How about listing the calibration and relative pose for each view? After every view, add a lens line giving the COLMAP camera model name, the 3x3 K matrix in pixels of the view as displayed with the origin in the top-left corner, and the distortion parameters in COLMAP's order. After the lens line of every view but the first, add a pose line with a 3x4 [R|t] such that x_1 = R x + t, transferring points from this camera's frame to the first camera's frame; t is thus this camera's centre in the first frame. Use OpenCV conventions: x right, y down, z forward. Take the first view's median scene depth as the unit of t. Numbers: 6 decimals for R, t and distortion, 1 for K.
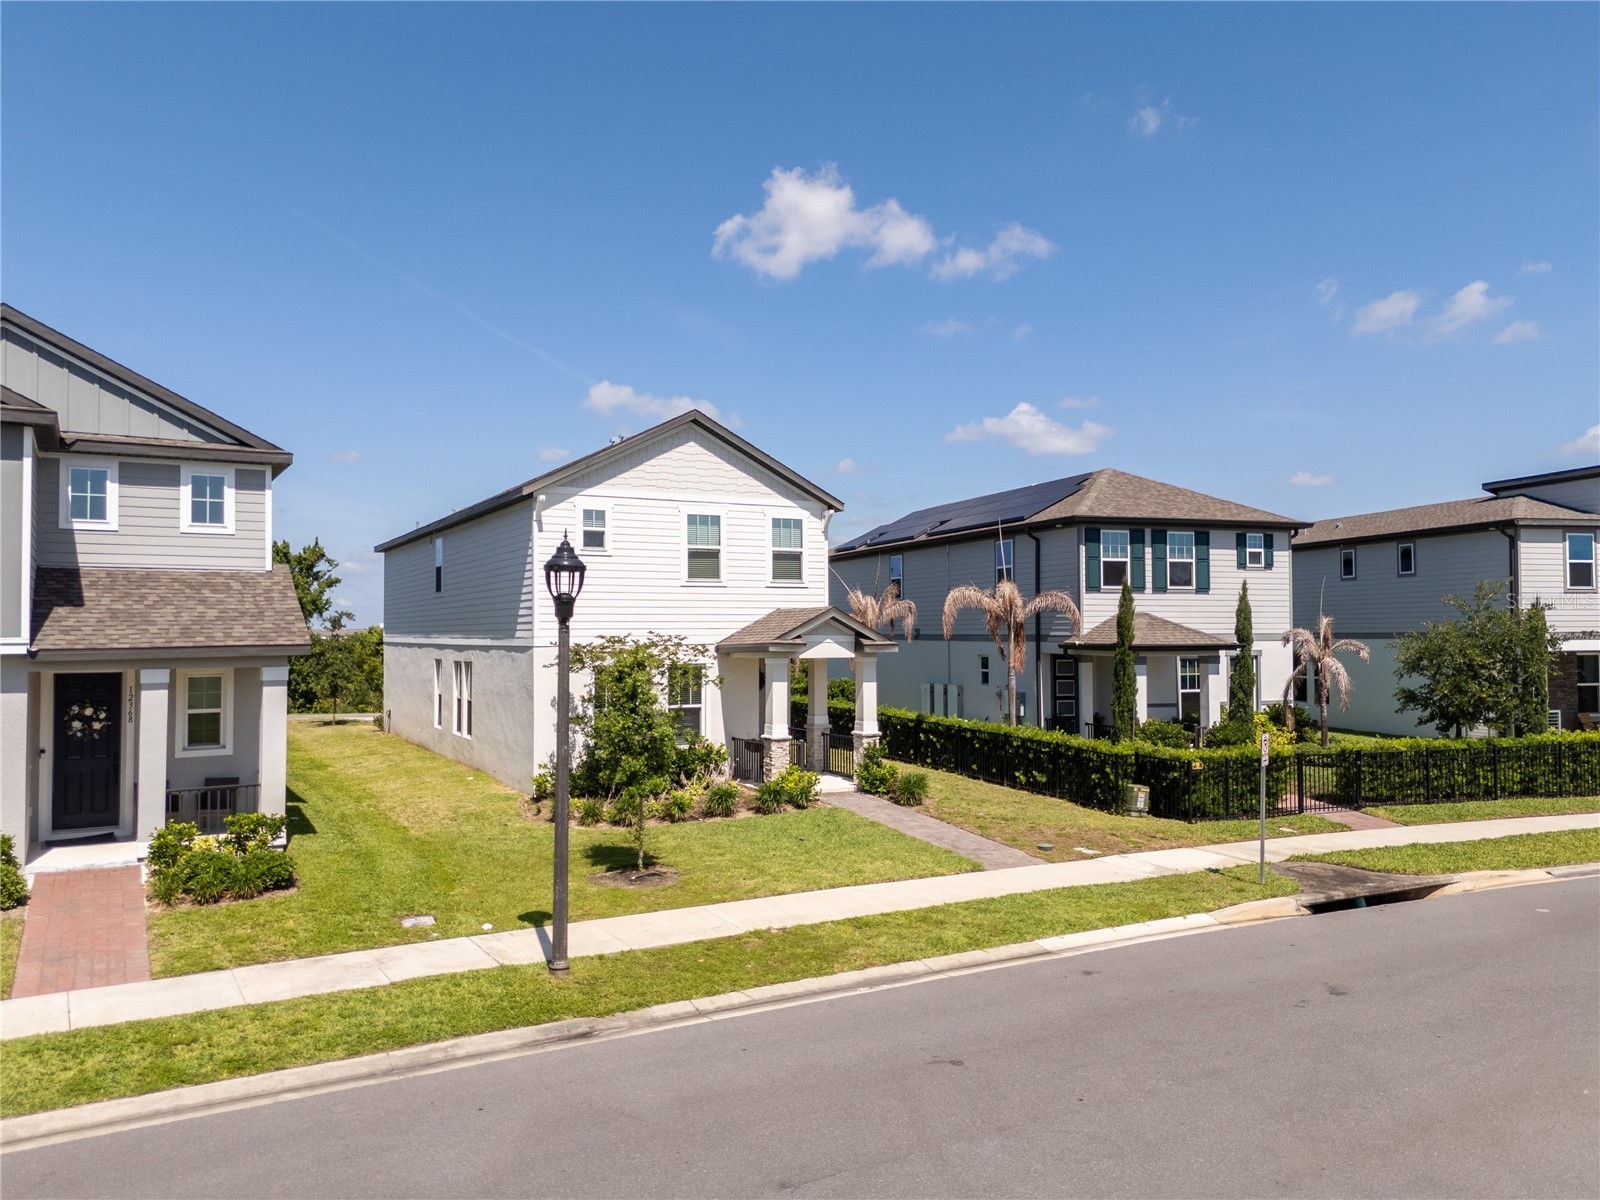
lens RADIAL K [[1174.6, 0, 800.0], [0, 1174.6, 600.0], [0, 0, 1]] dist [0.081468, -0.089179]
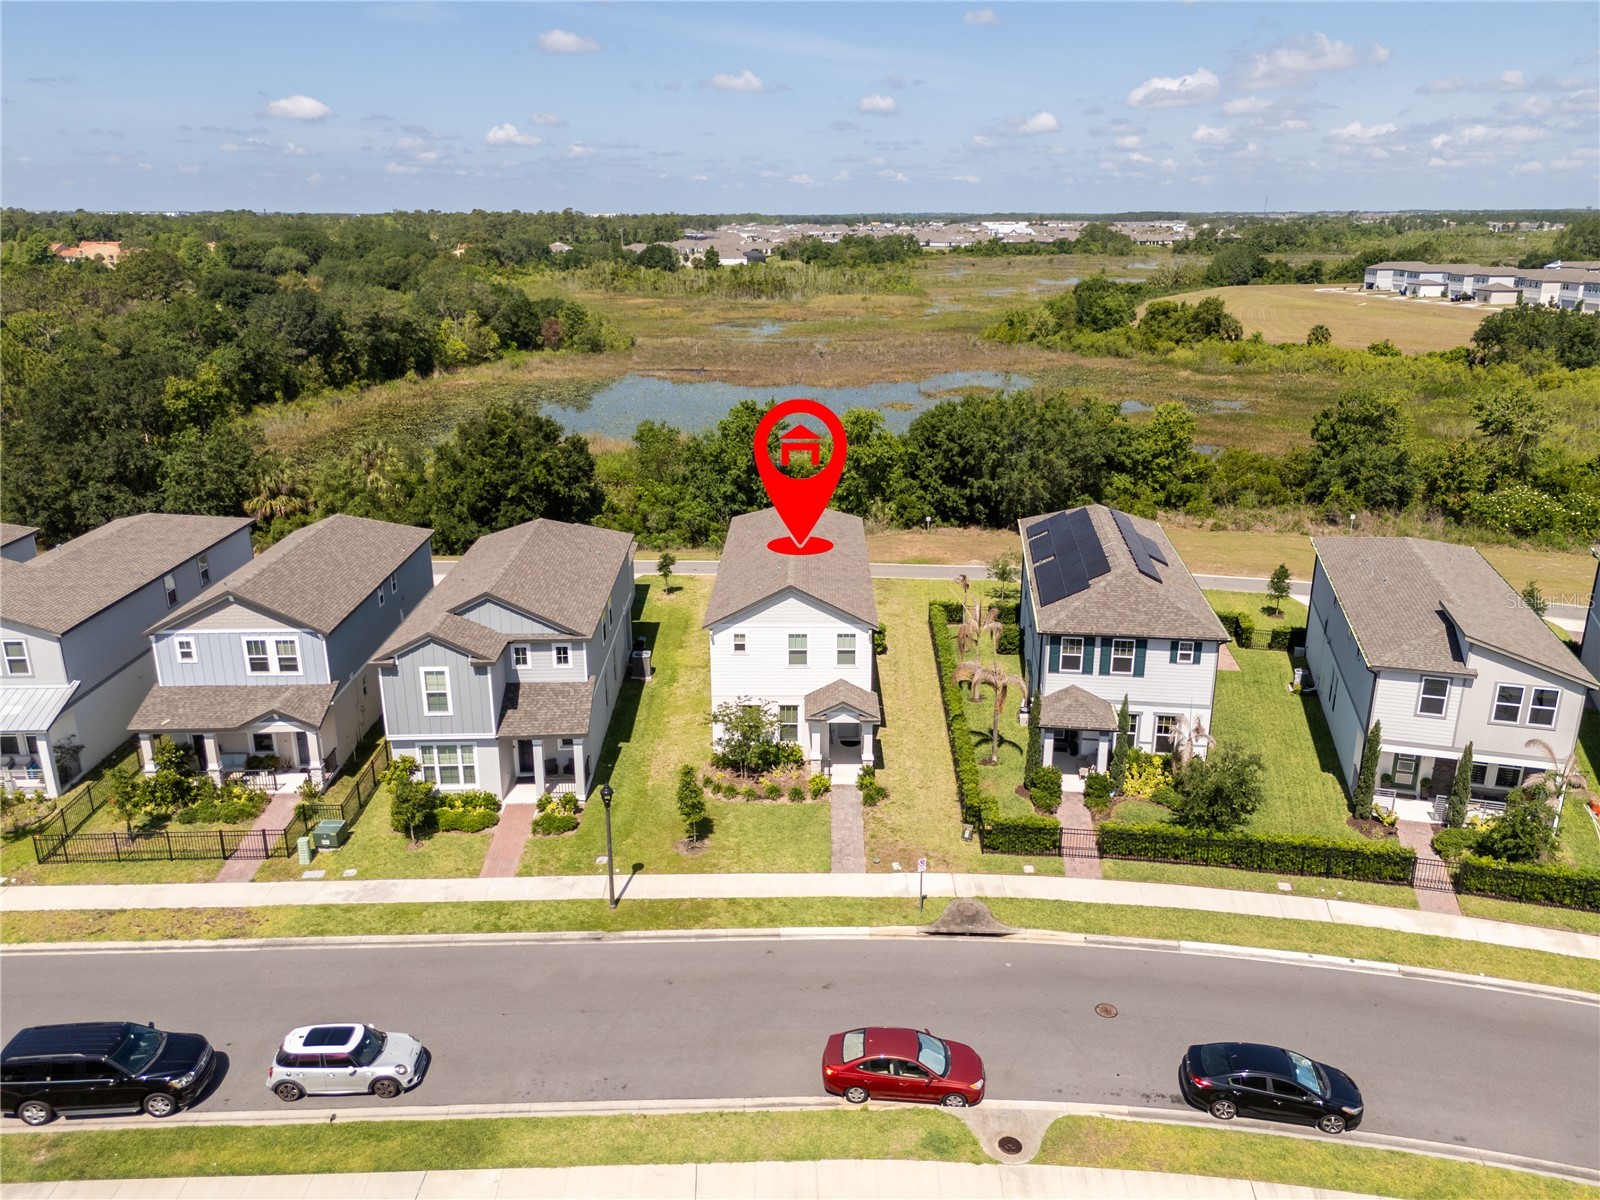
lens RADIAL K [[1174.6, 0, 800.0], [0, 1174.6, 600.0], [0, 0, 1]] dist [0.081468, -0.089179]
pose [[0.877987, 0.158415, -0.451712, 1.024104], [0.007690, 0.938863, 0.344206, -1.029387], [0.478623, -0.305682, 0.823091, -0.744326]]
